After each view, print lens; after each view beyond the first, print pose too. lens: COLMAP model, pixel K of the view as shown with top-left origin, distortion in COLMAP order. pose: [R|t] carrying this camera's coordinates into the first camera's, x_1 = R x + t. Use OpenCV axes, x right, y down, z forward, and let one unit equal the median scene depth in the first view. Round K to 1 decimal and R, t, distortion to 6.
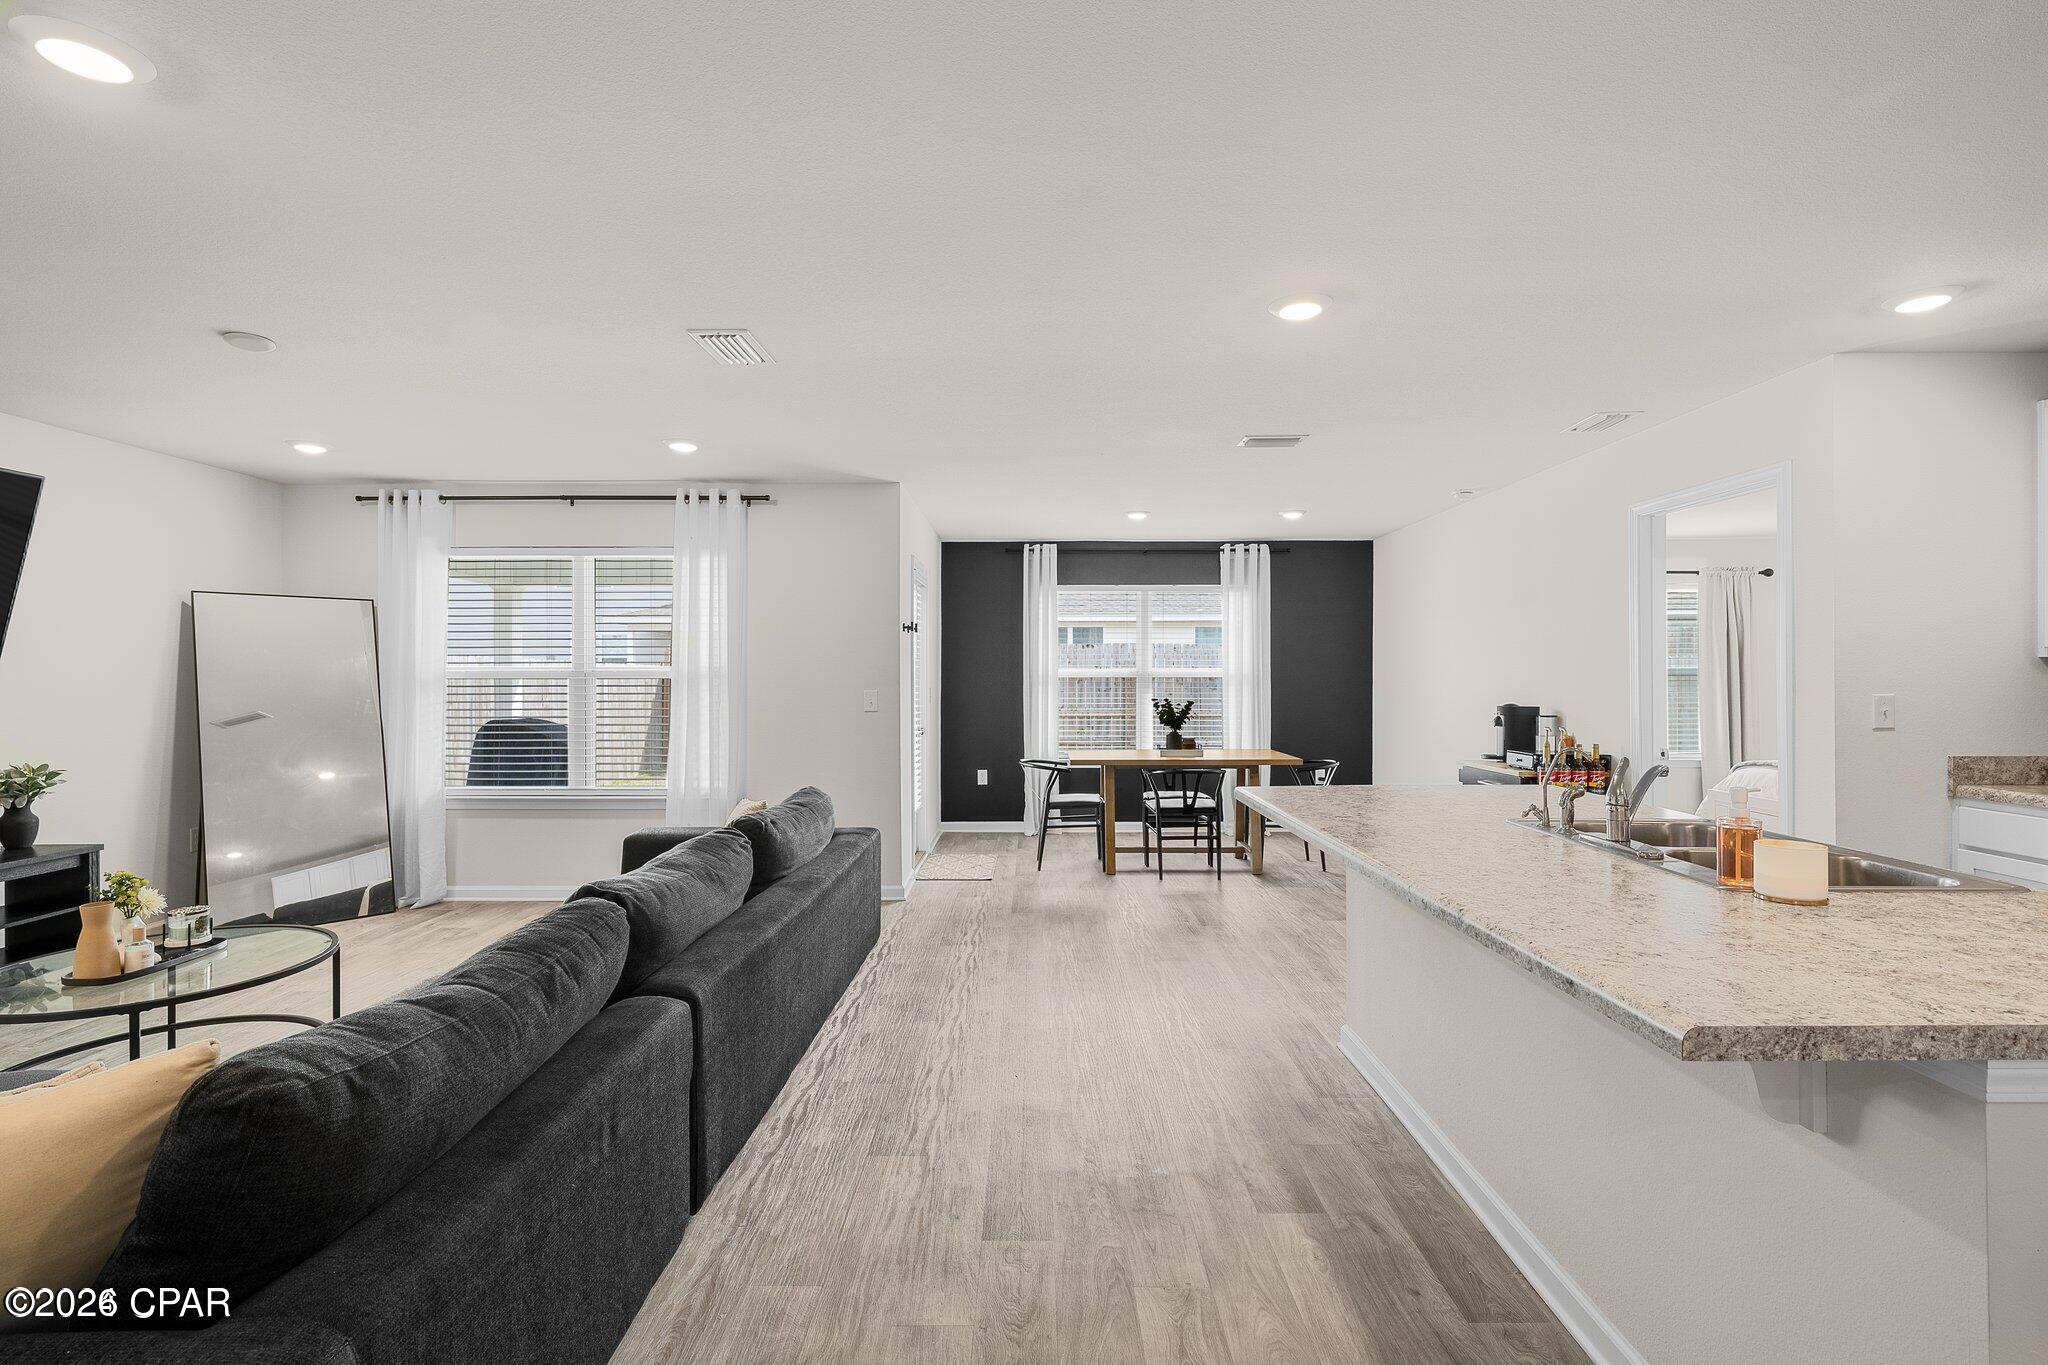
lens RADIAL K [[924.8, 0, 1024.0], [0, 924.8, 682.5], [0, 0, 1]] dist [0.000584, 0.000603]
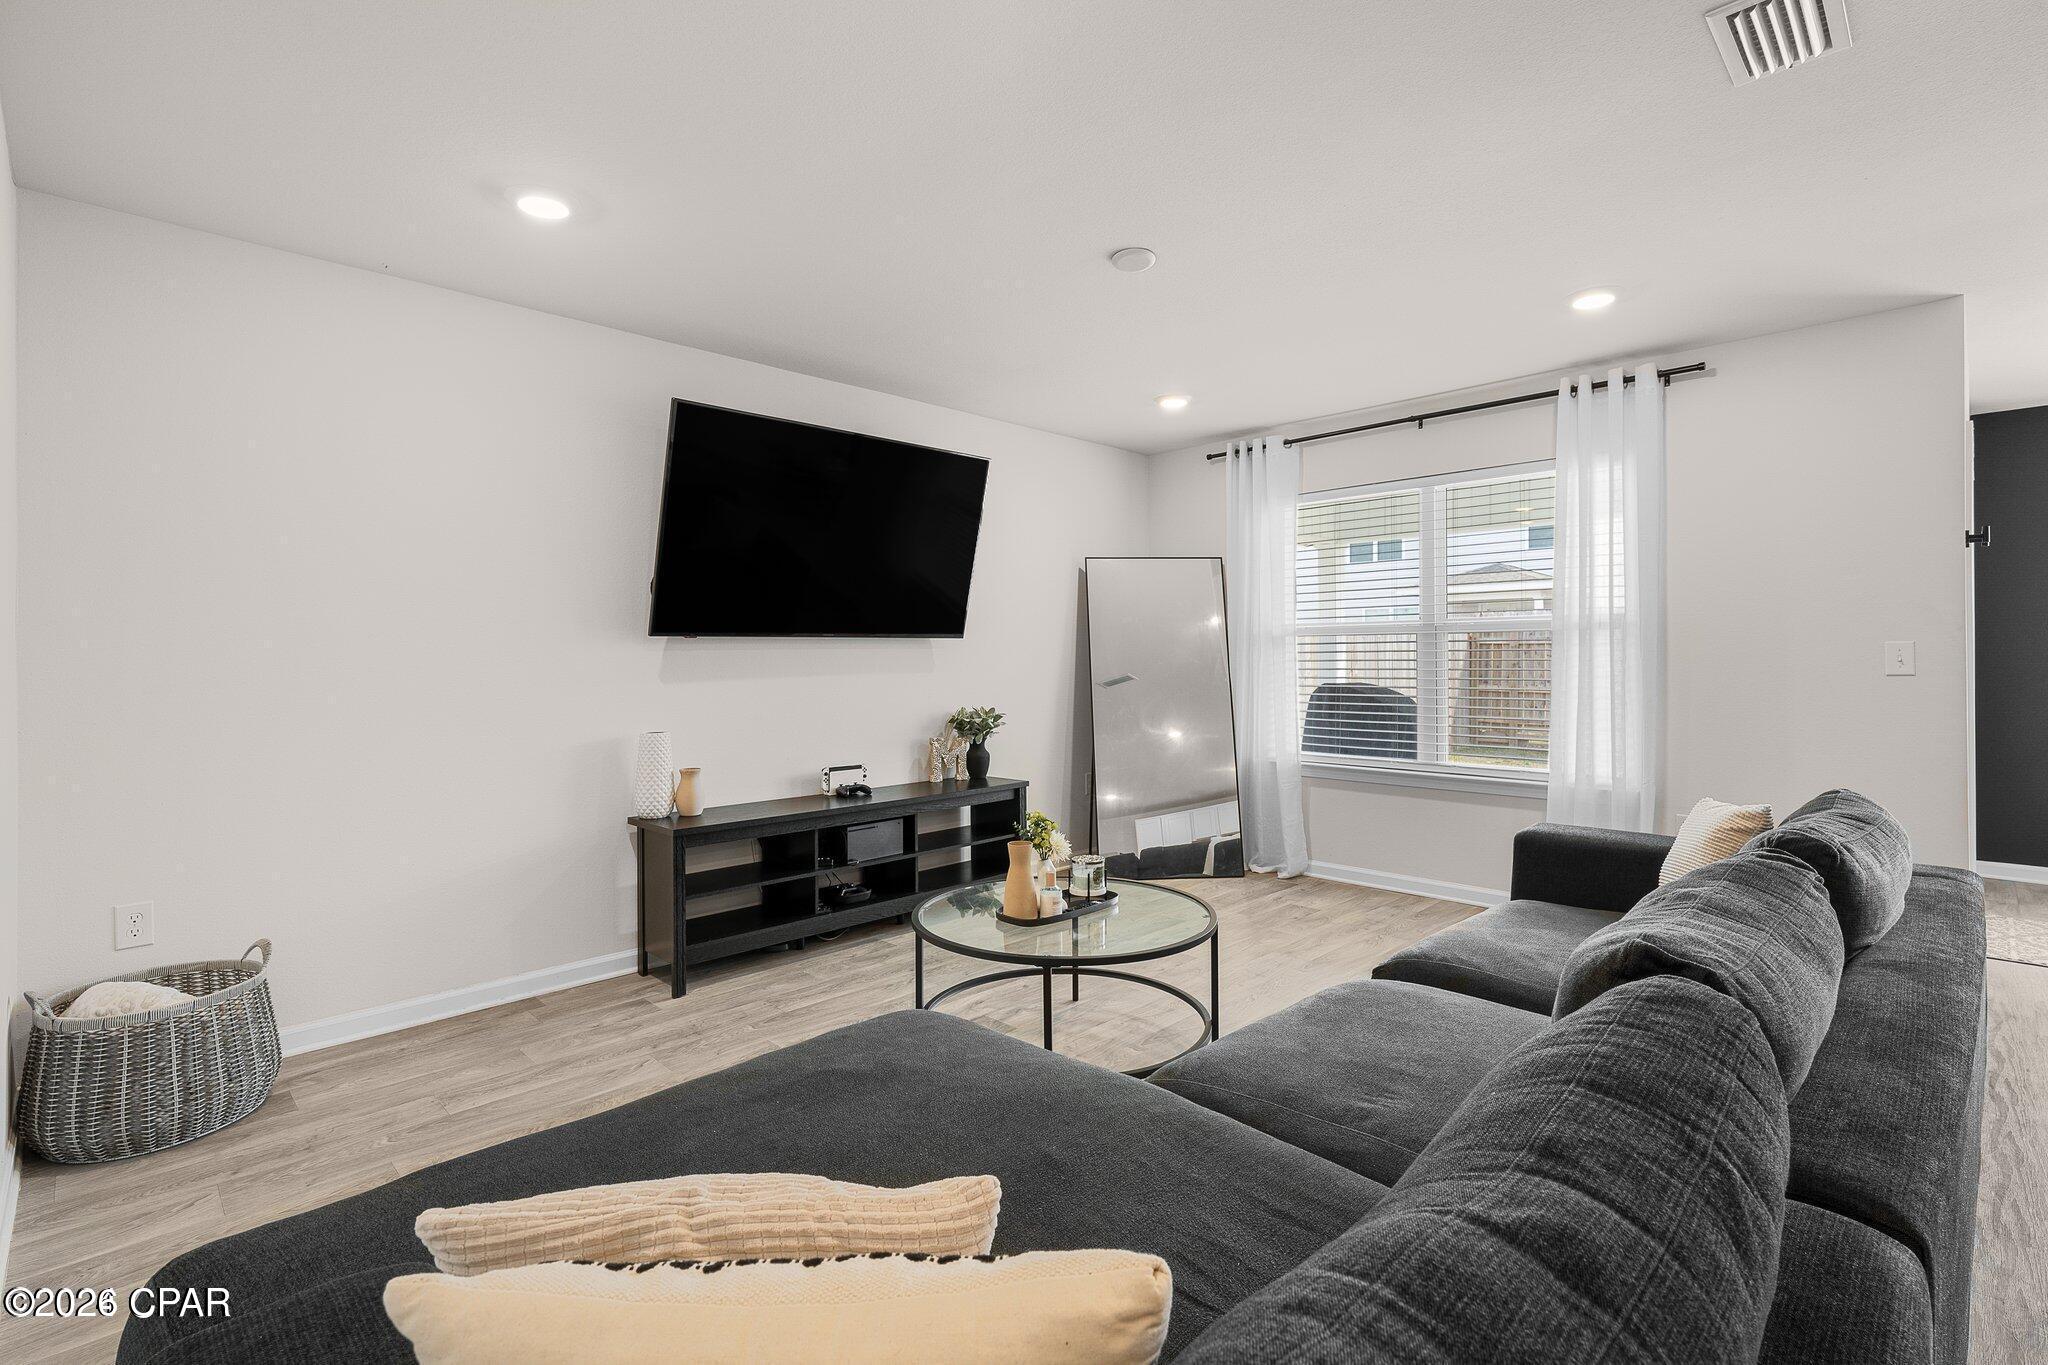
lens RADIAL K [[924.8, 0, 1024.0], [0, 924.8, 682.5], [0, 0, 1]] dist [0.000584, 0.000603]
pose [[0.700569, 0.012110, -0.713482, -0.148686], [0.004361, 0.999765, 0.021251, 0.023226], [0.713572, -0.017999, 0.700351, 0.158287]]
